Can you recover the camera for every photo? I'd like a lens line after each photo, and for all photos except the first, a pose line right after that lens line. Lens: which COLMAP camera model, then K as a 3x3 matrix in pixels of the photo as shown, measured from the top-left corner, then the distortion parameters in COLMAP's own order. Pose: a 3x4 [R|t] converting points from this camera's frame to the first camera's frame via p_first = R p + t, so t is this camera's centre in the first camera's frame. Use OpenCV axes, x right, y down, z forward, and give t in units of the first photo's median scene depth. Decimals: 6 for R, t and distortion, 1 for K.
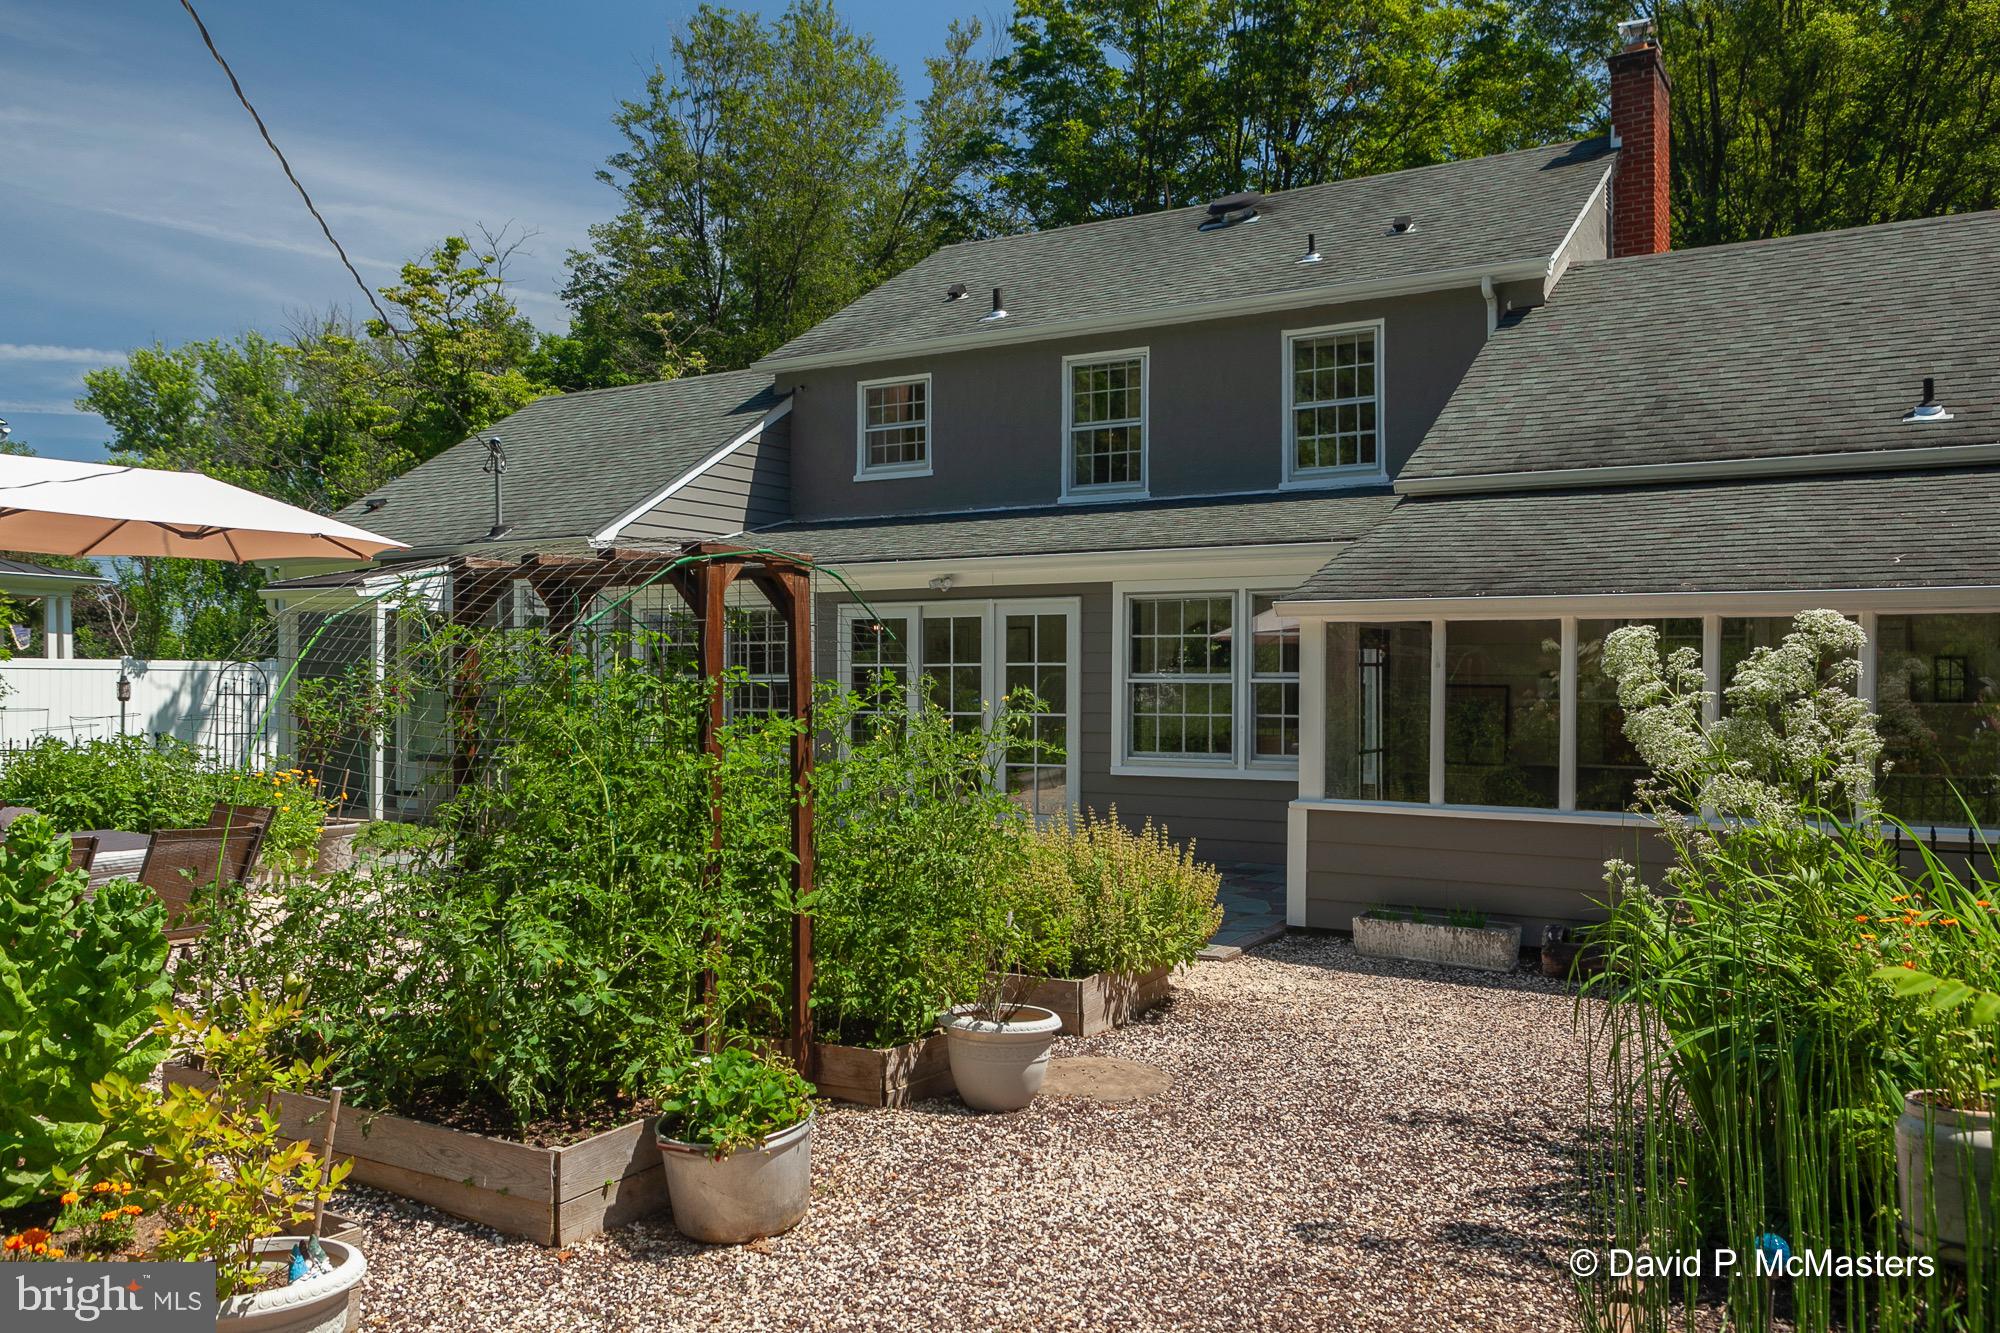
lens RADIAL K [[1582.9, 0, 1000.0], [0, 1582.9, 666.5], [0, 0, 1]] dist [0.004255, -0.008045]
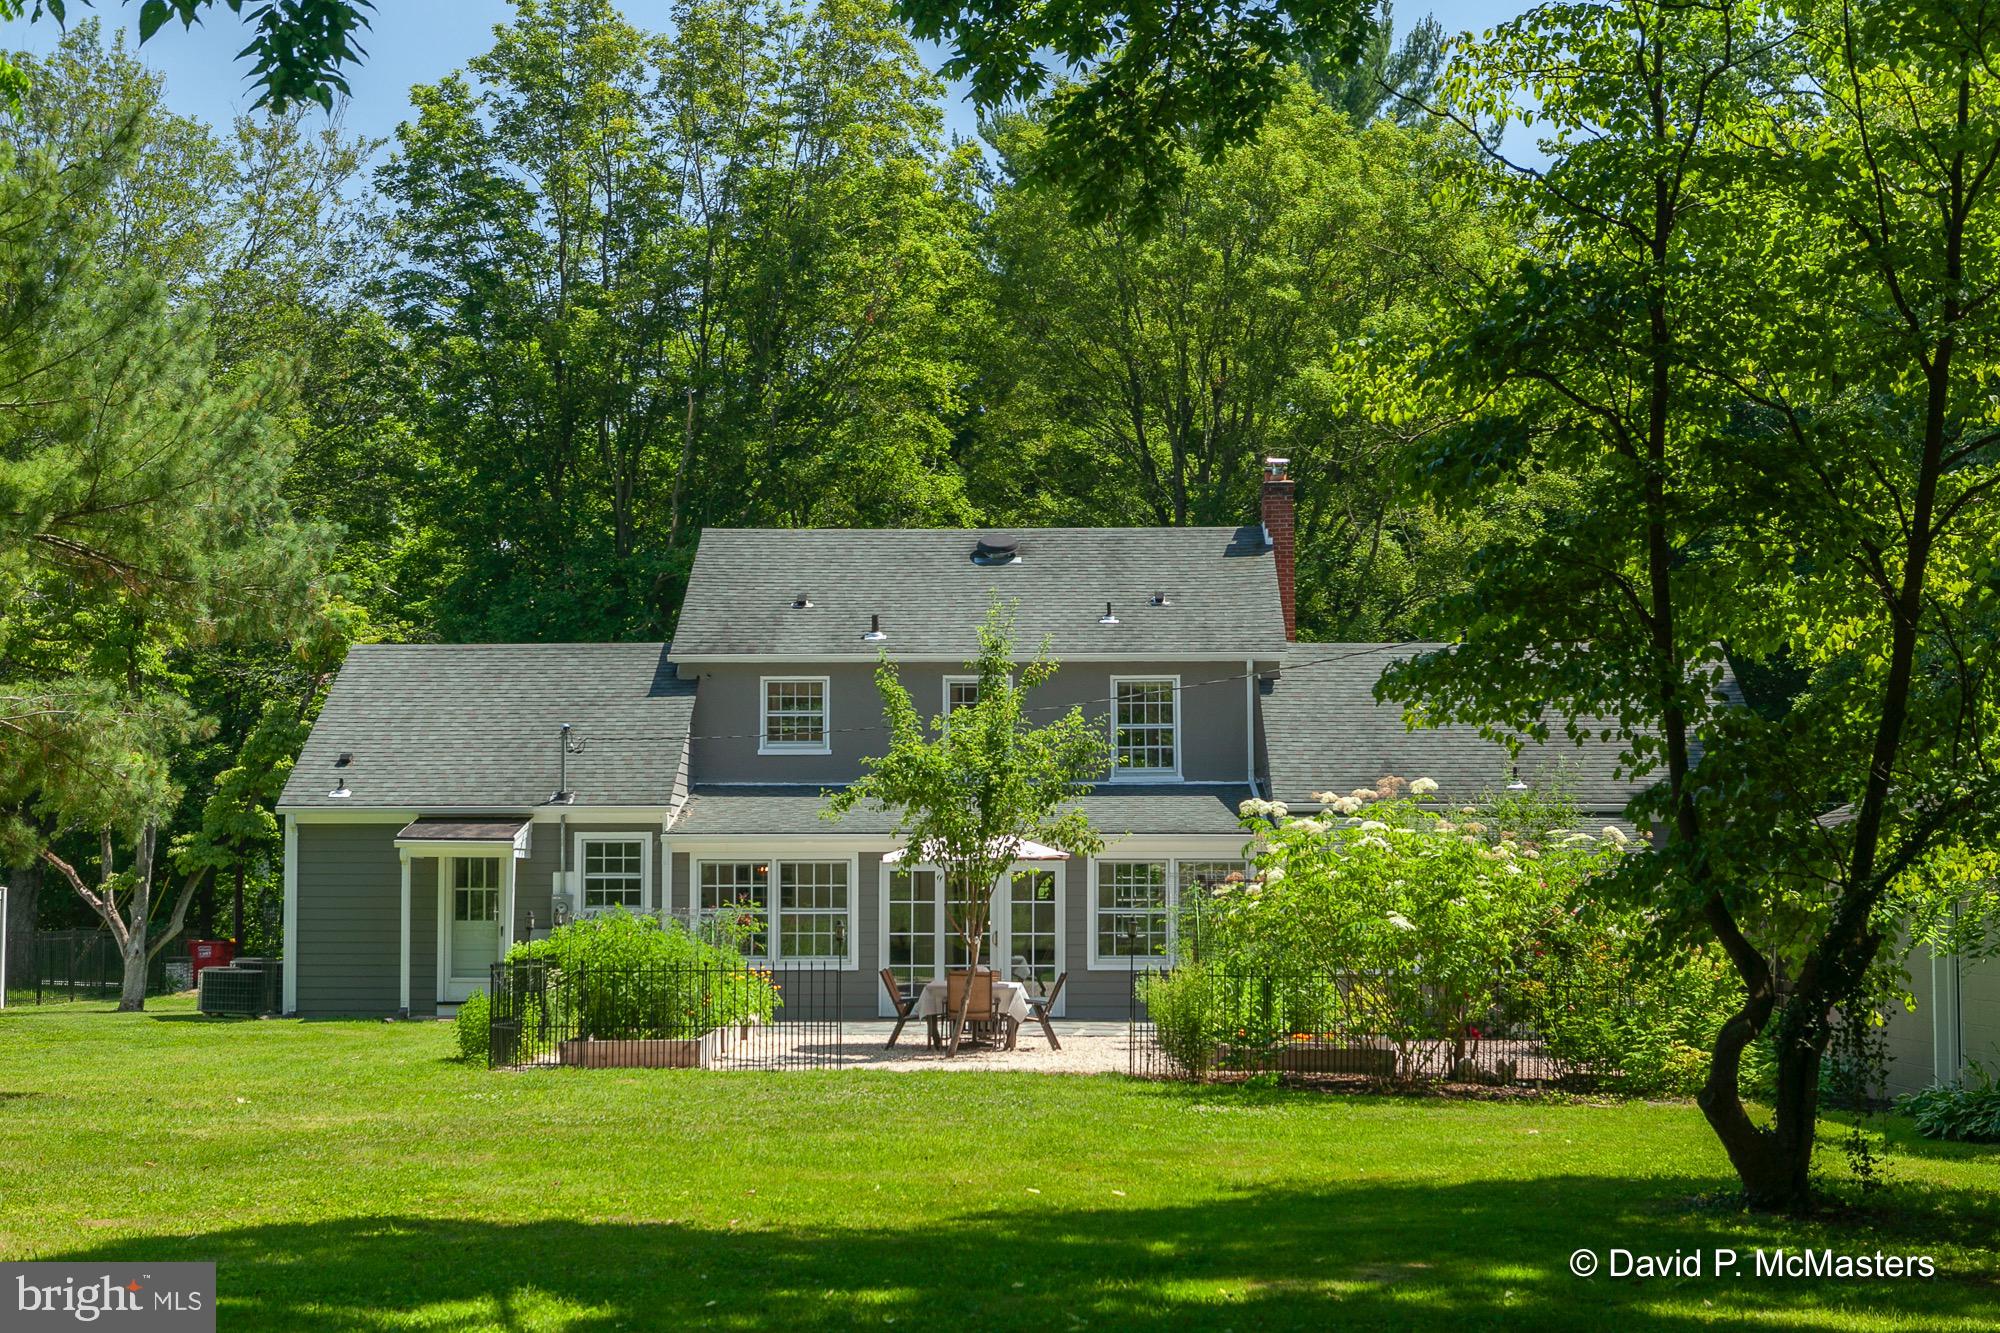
lens RADIAL K [[3058.7, 0, 1000.0], [0, 3058.7, 666.5], [0, 0, 1]] dist [-0.048261, -0.085772]
pose [[0.866491, 0.038241, 0.497726, -1.513899], [-0.005175, 0.997696, -0.067646, -0.029469], [-0.499166, 0.056039, 0.864692, -1.614494]]
